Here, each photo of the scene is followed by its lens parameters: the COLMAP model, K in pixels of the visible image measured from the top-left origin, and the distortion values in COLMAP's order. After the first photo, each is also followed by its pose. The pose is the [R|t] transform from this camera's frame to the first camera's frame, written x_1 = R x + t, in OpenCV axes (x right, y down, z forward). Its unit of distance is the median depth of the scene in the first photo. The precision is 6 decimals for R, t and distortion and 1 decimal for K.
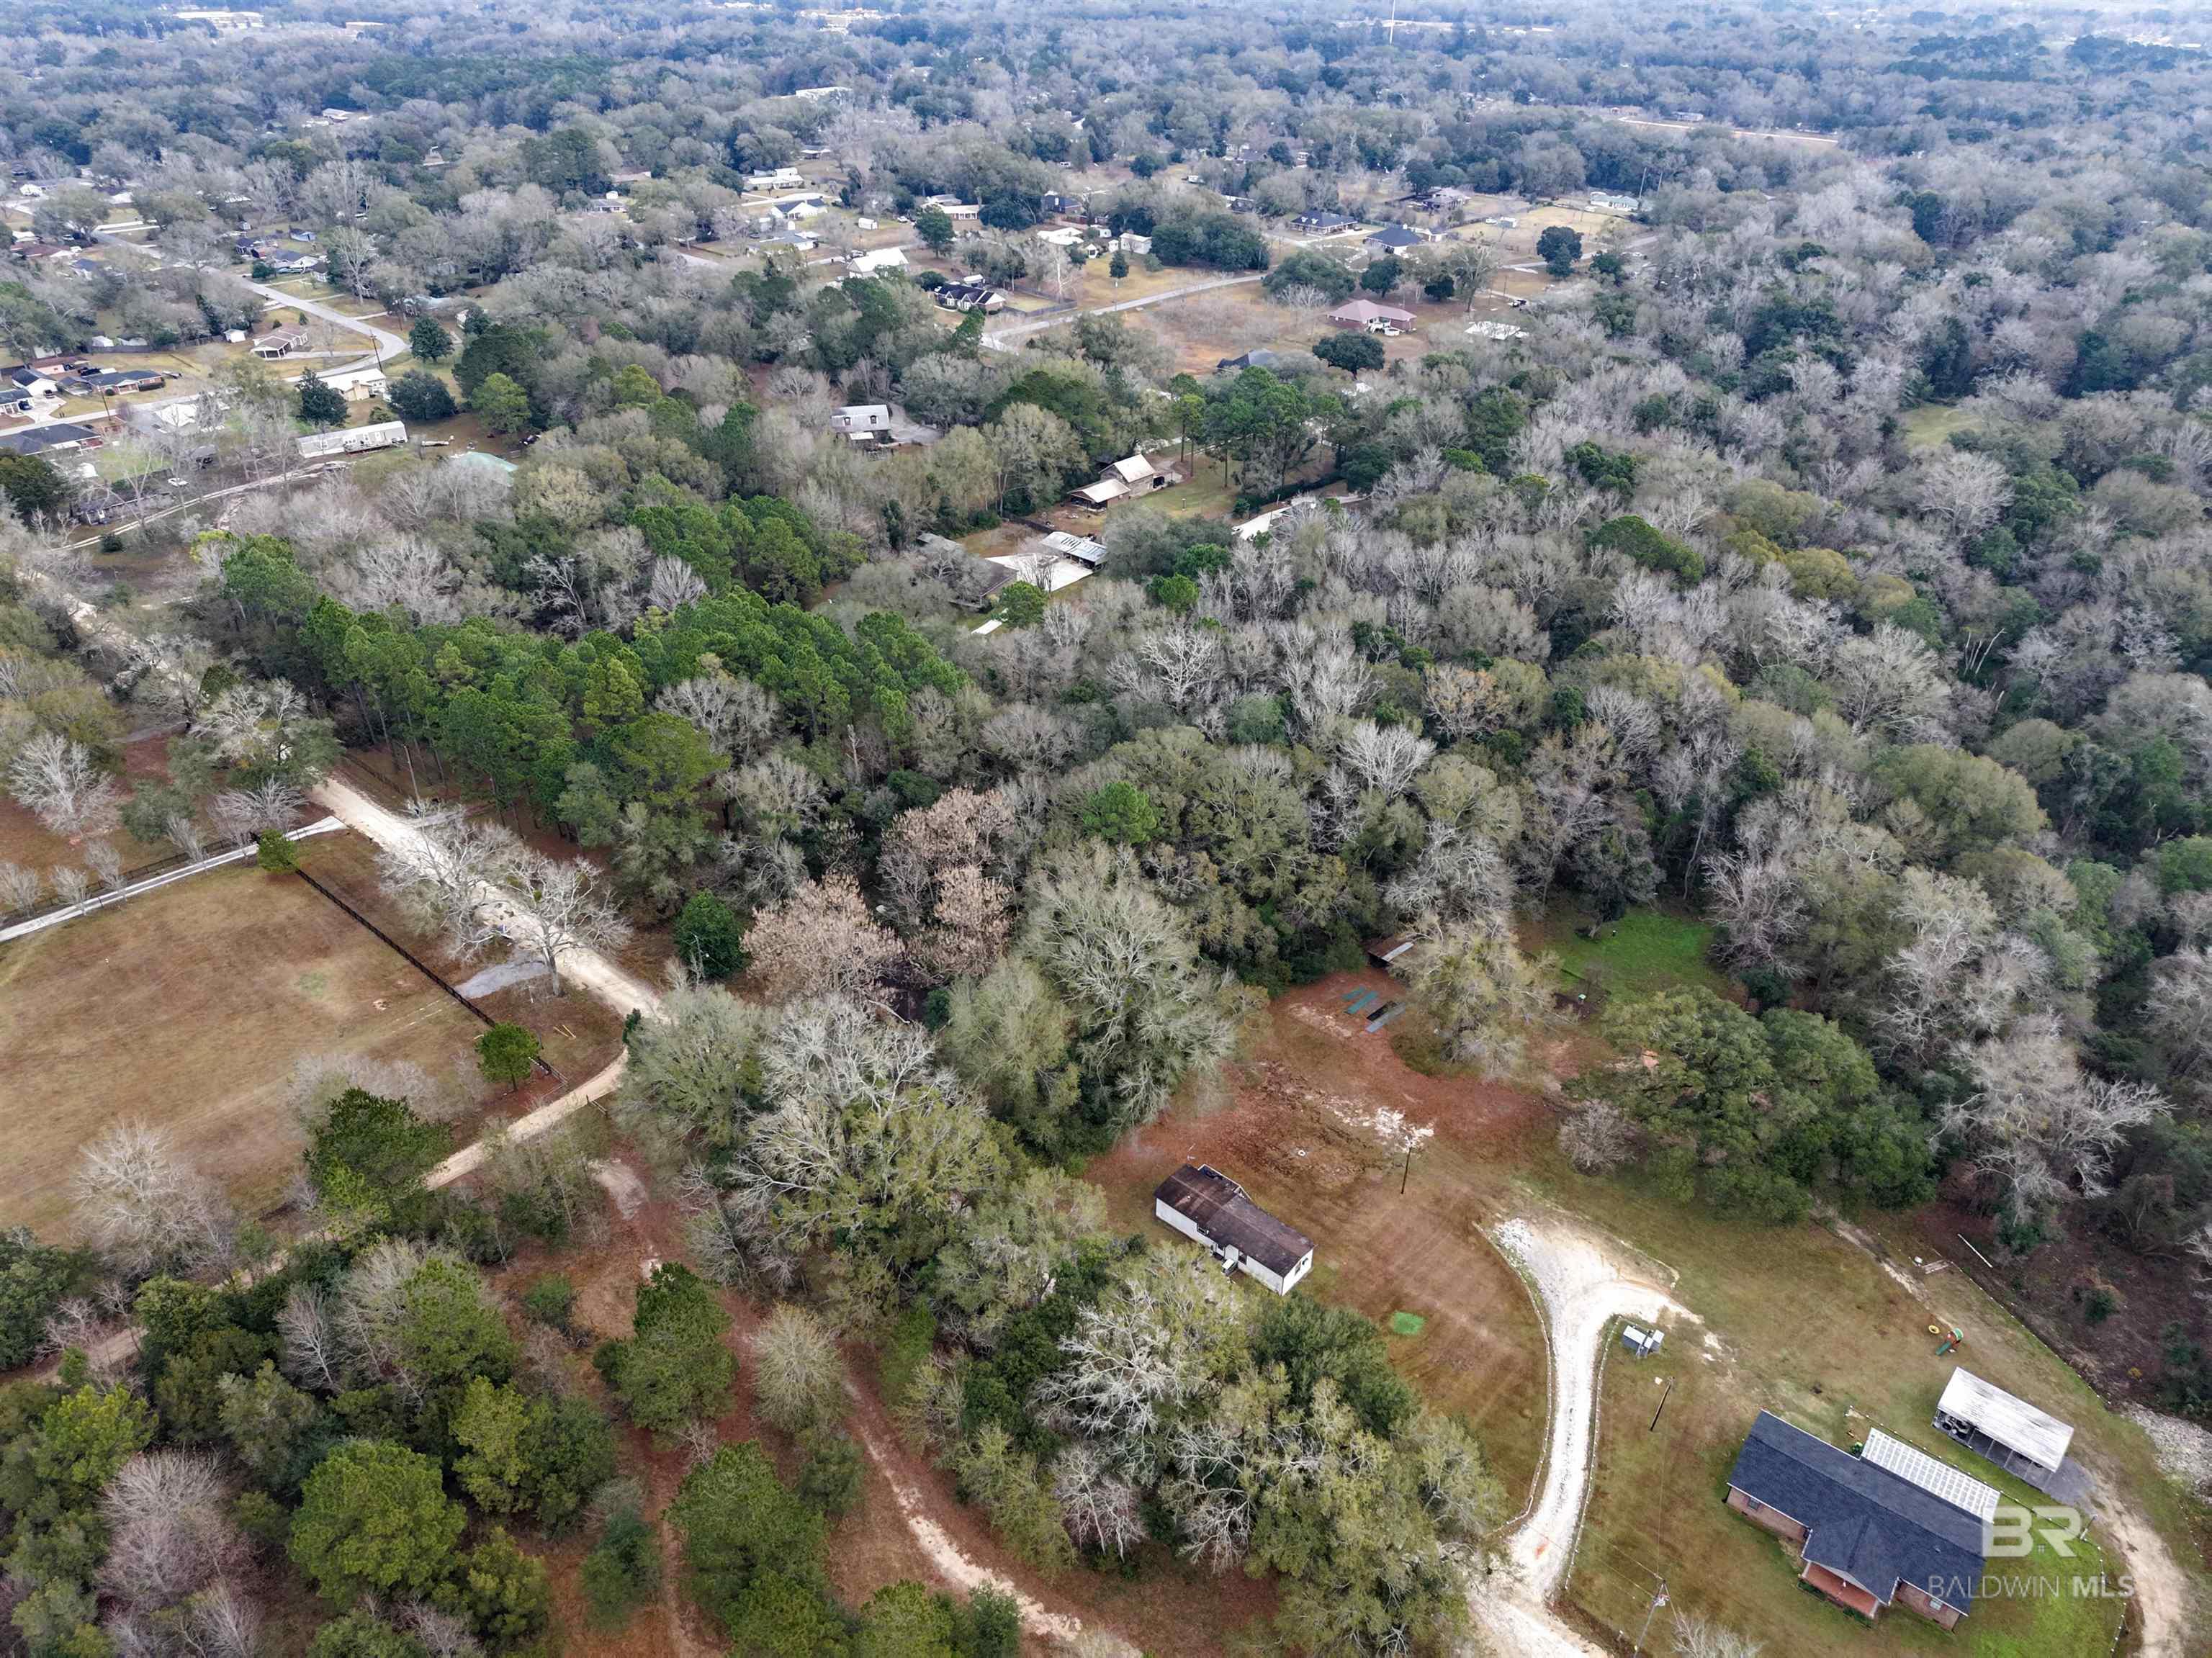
lens RADIAL K [[1476.8, 0, 1106.0], [0, 1476.8, 832.5], [0, 0, 1]] dist [0.014550, -0.015128]
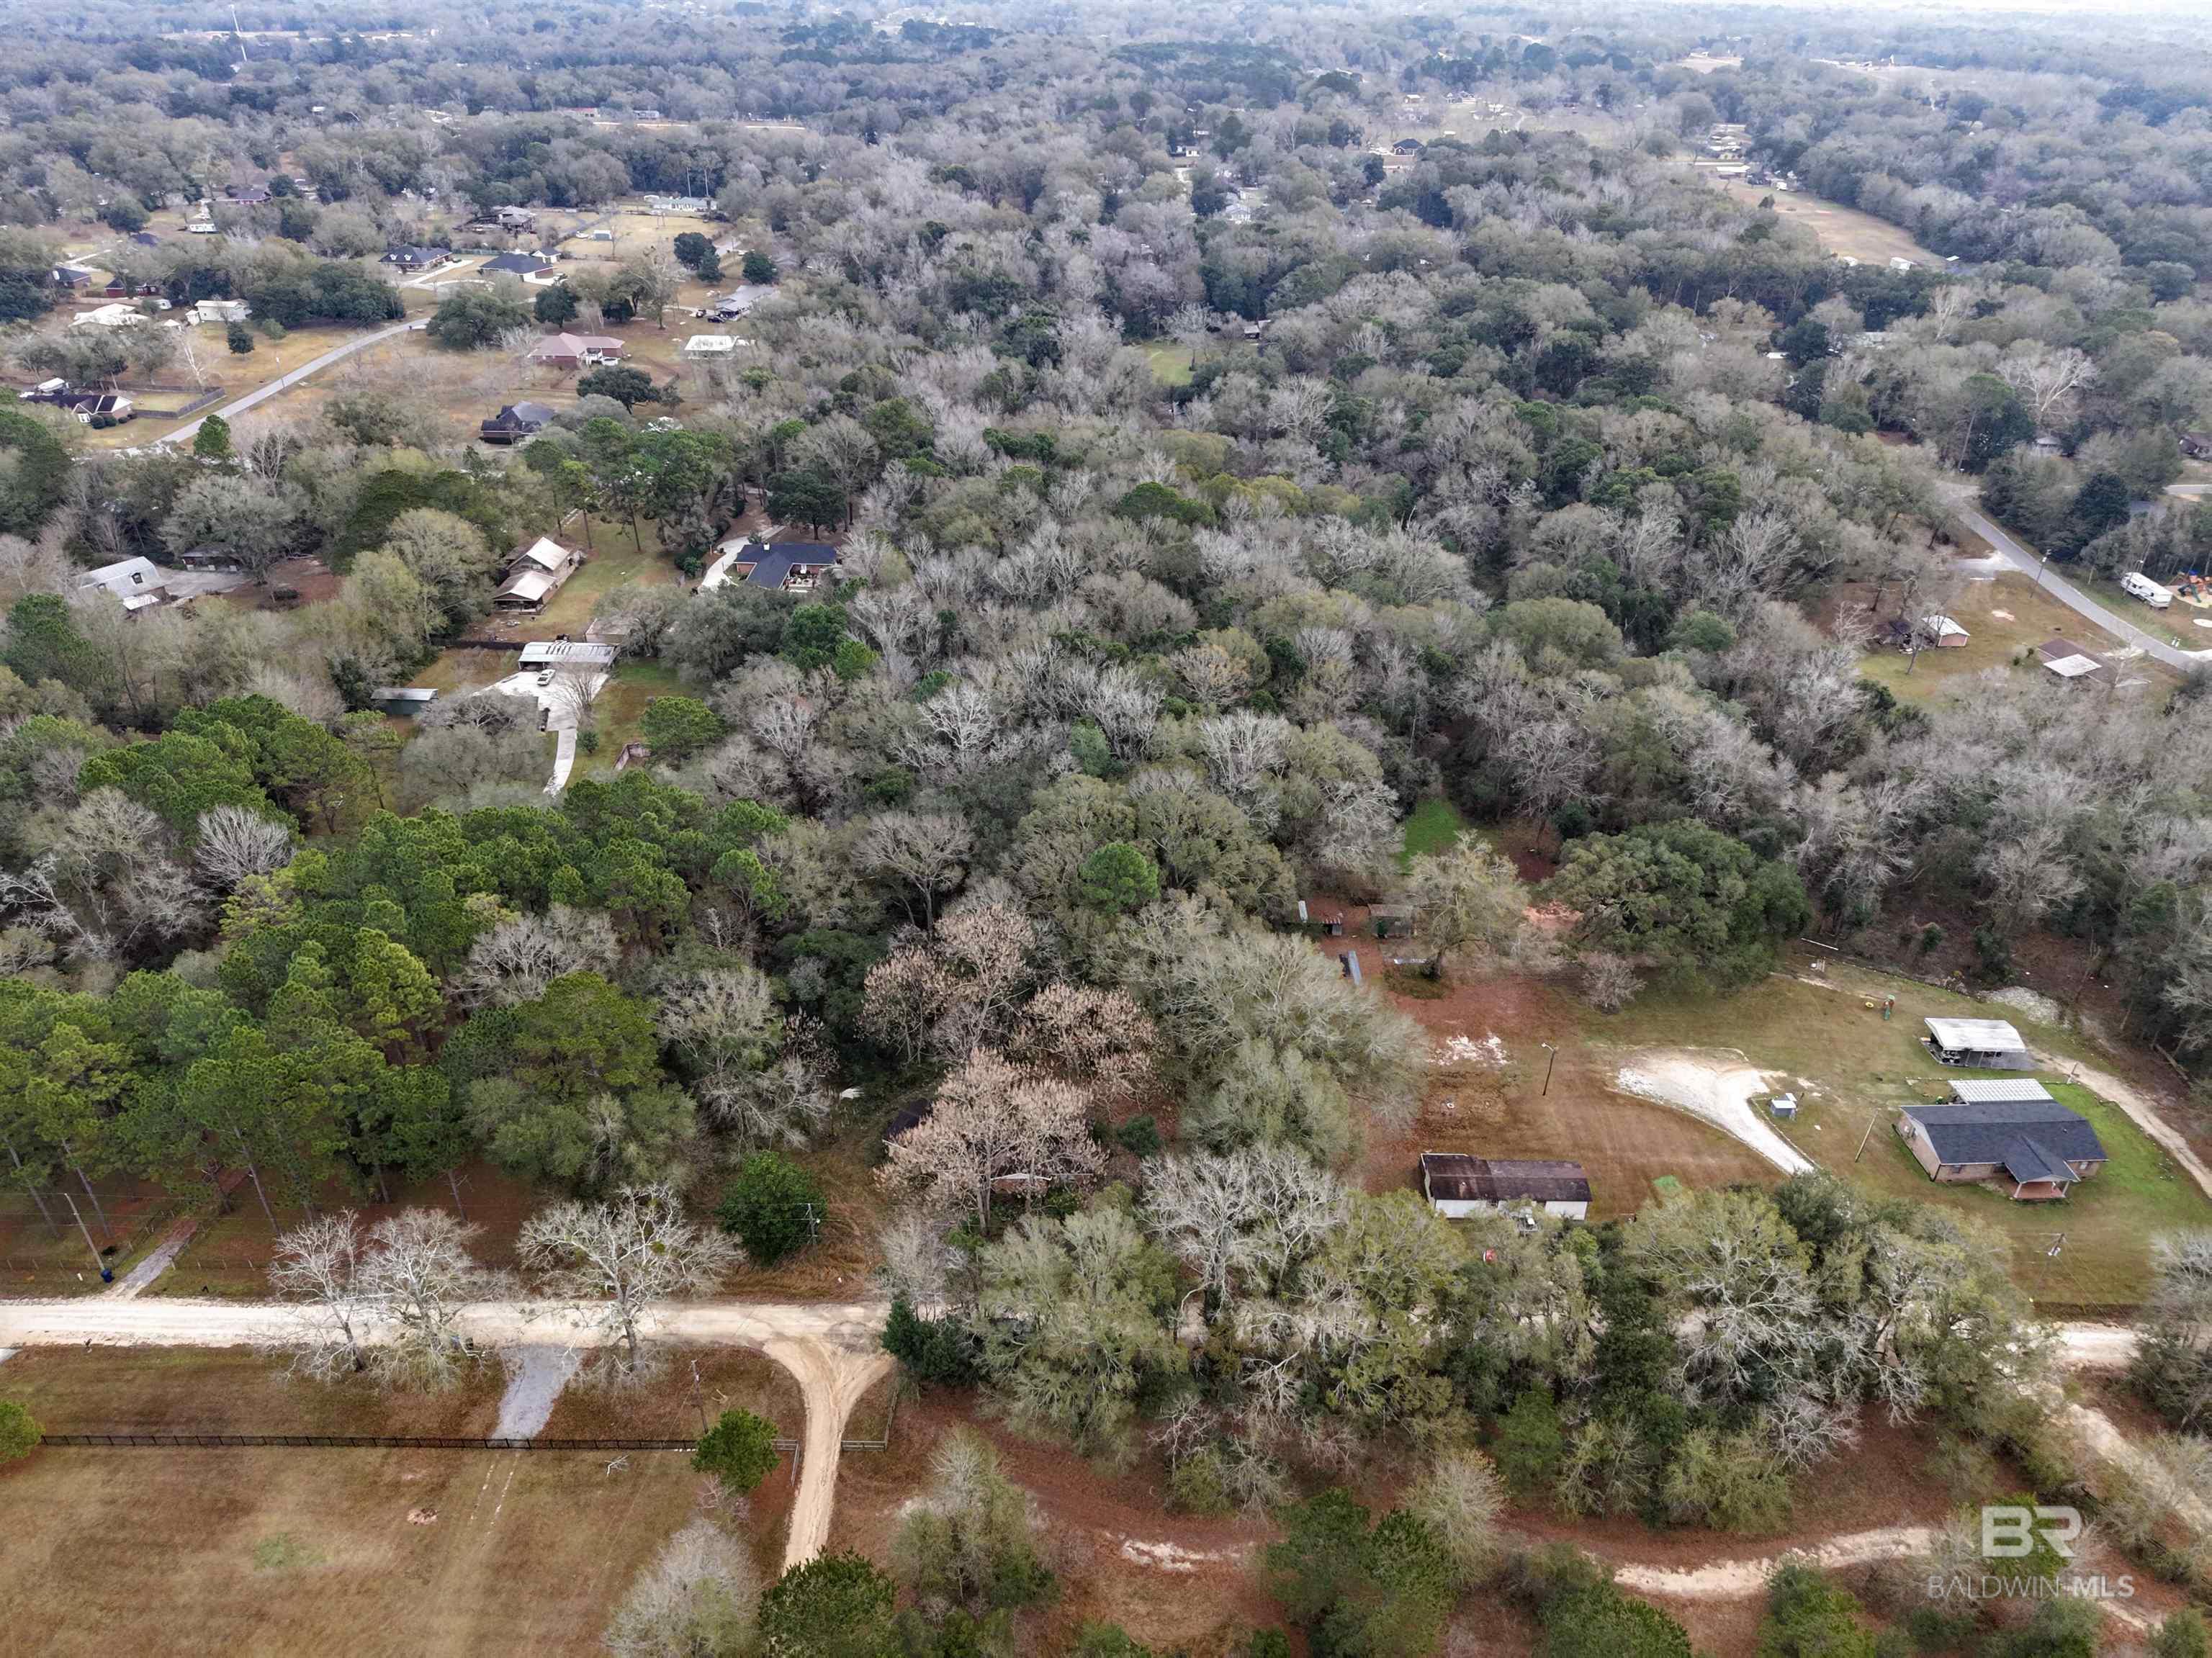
lens RADIAL K [[1476.8, 0, 1095.6], [0, 1476.8, 823.2], [0, 0, 1]] dist [0.014550, -0.015128]
pose [[0.762659, -0.336358, 0.552463, -0.451898], [0.338153, 0.935467, 0.102733, -0.130063], [-0.551366, 0.108466, 0.827182, 0.190091]]
